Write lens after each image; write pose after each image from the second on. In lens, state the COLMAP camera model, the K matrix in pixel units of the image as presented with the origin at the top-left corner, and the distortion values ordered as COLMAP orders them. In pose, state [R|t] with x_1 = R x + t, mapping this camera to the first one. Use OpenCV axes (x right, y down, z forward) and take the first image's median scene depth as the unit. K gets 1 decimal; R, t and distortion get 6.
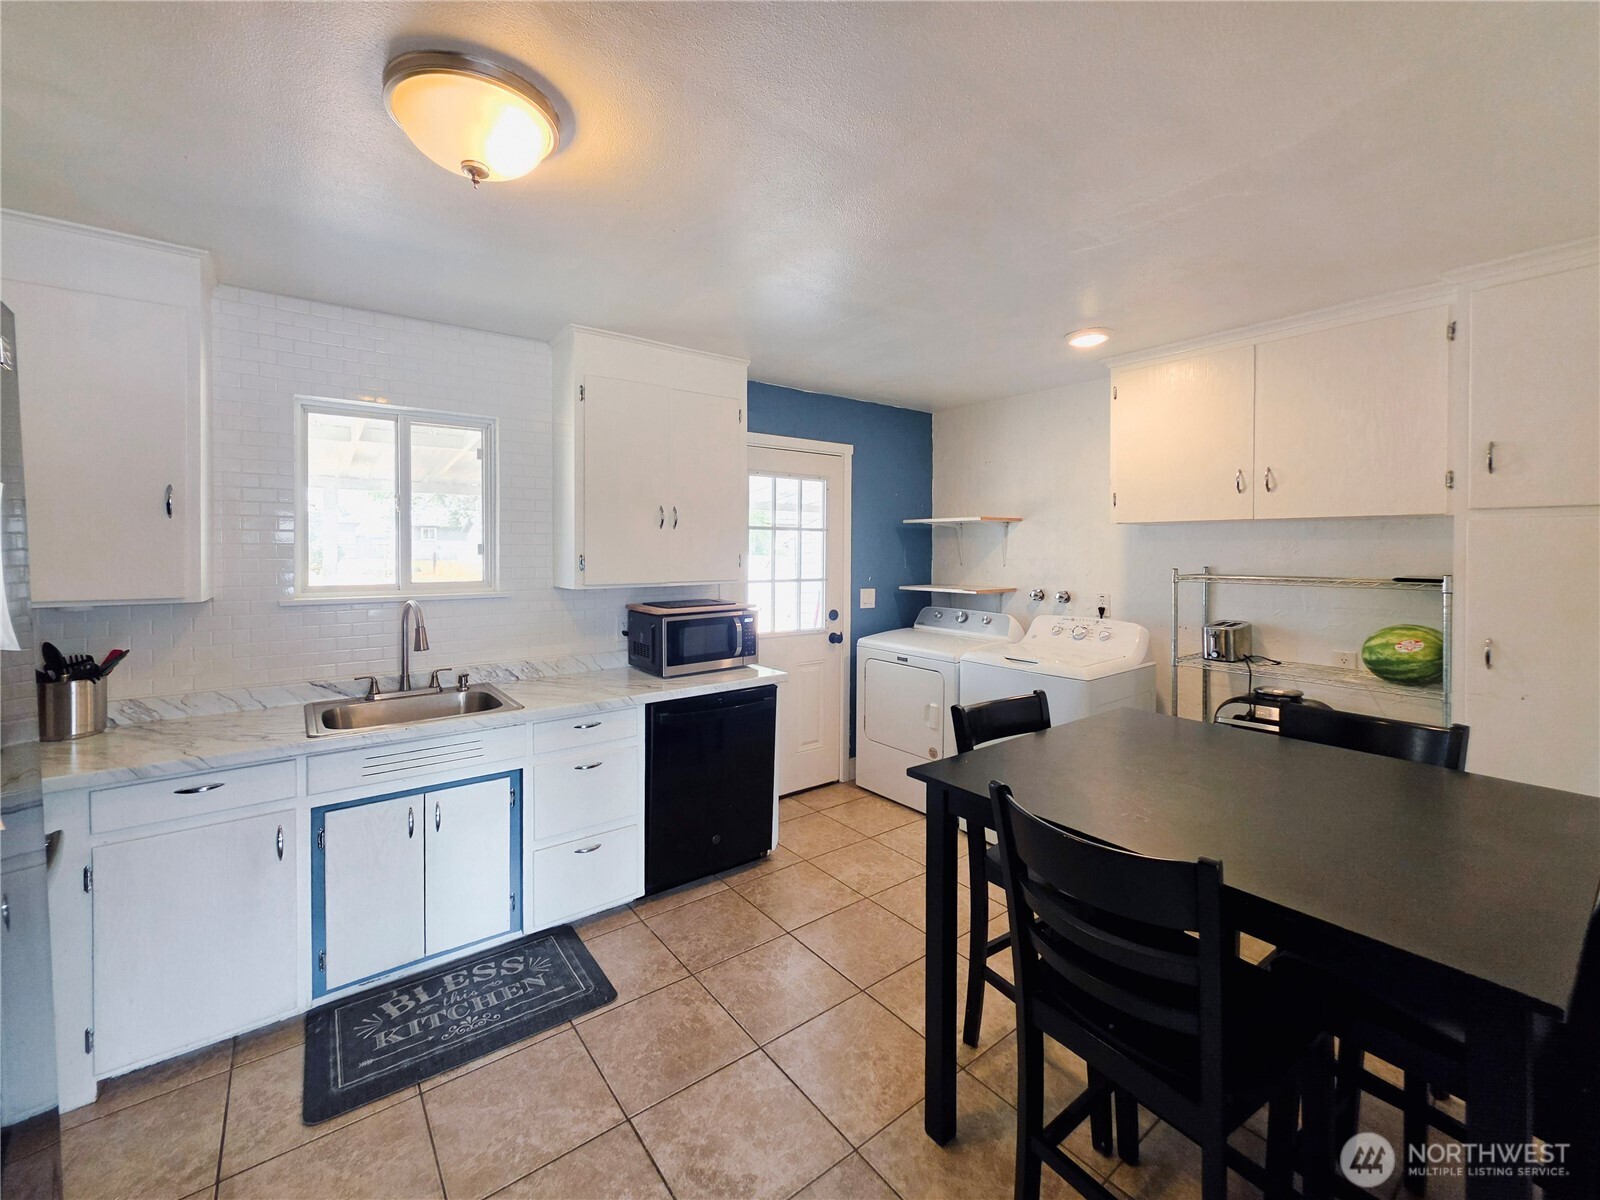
lens RADIAL K [[657.4, 0, 798.2], [0, 657.4, 547.7], [0, 0, 1]] dist [0.001349, 0.000190]
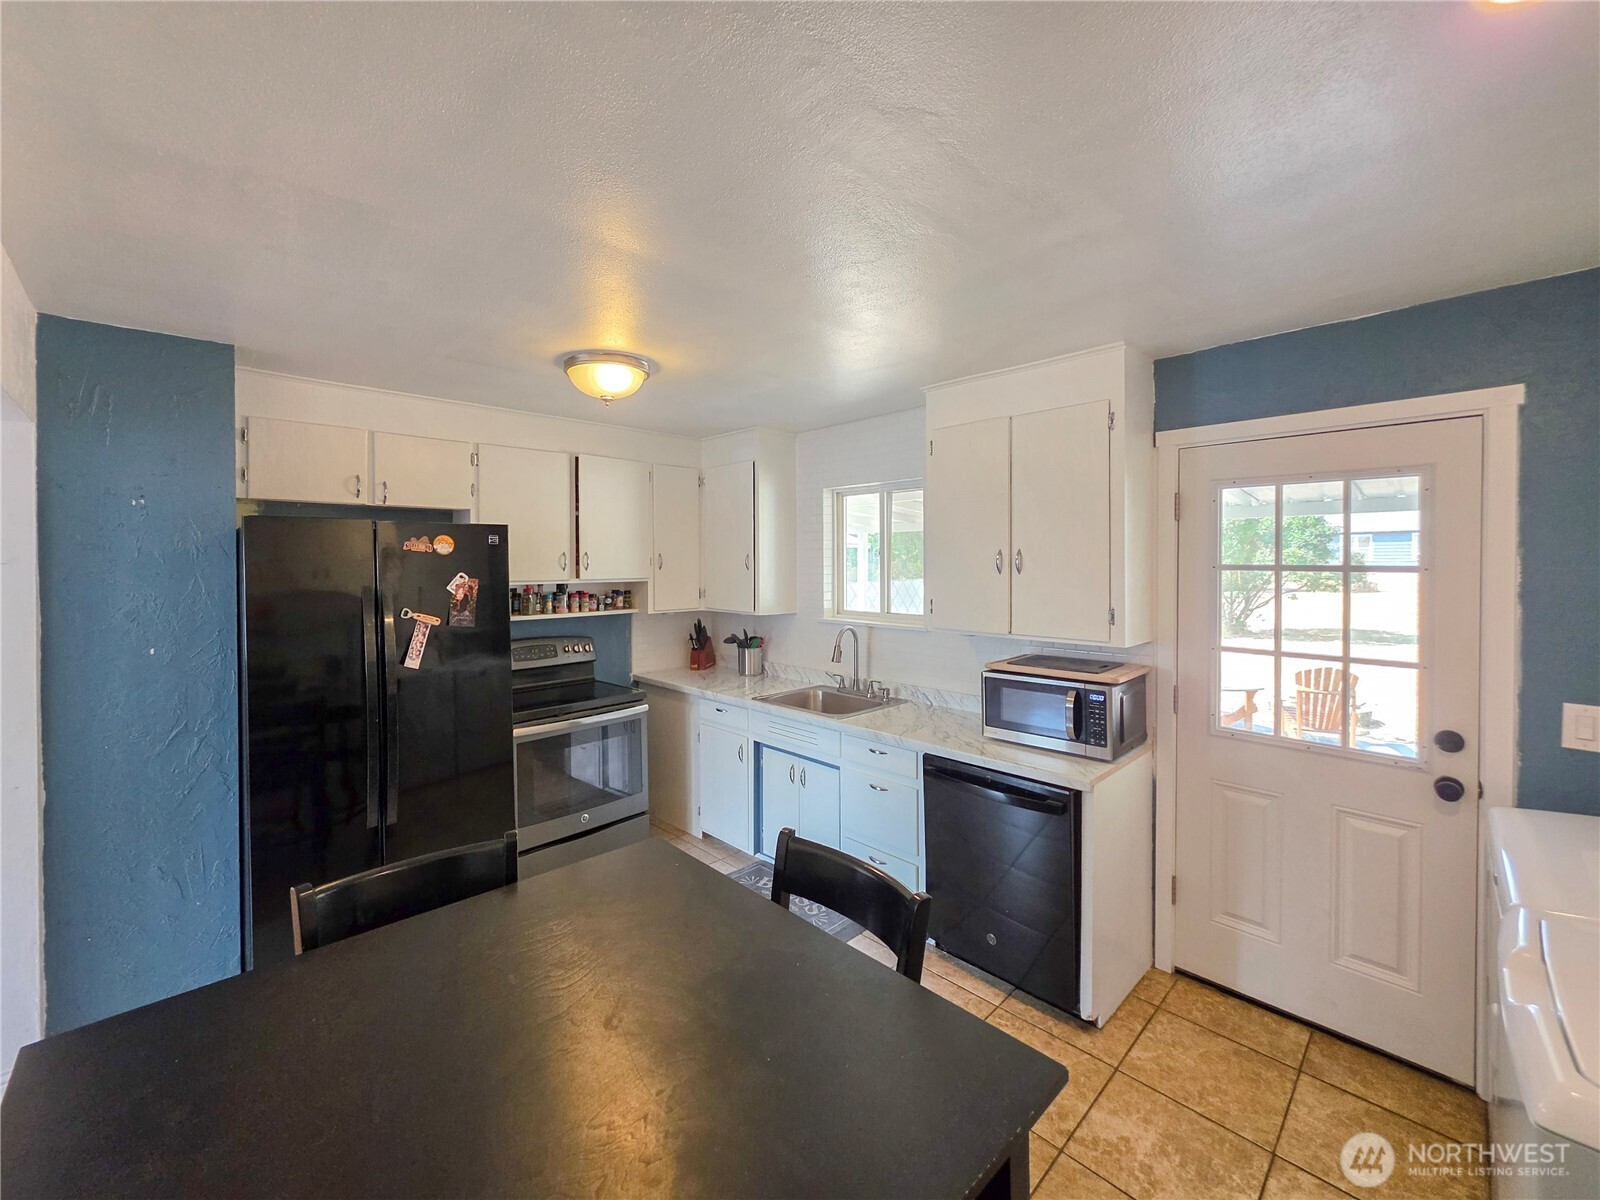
lens RADIAL K [[652.1, 0, 799.6], [0, 652.1, 571.6], [0, 0, 1]] dist [-0.000644, 0.000042]
pose [[0.130699, 0.009799, -0.991374, 0.642510], [-0.004682, 0.999946, 0.009266, -0.038067], [0.991411, 0.003430, 0.130737, 0.607809]]
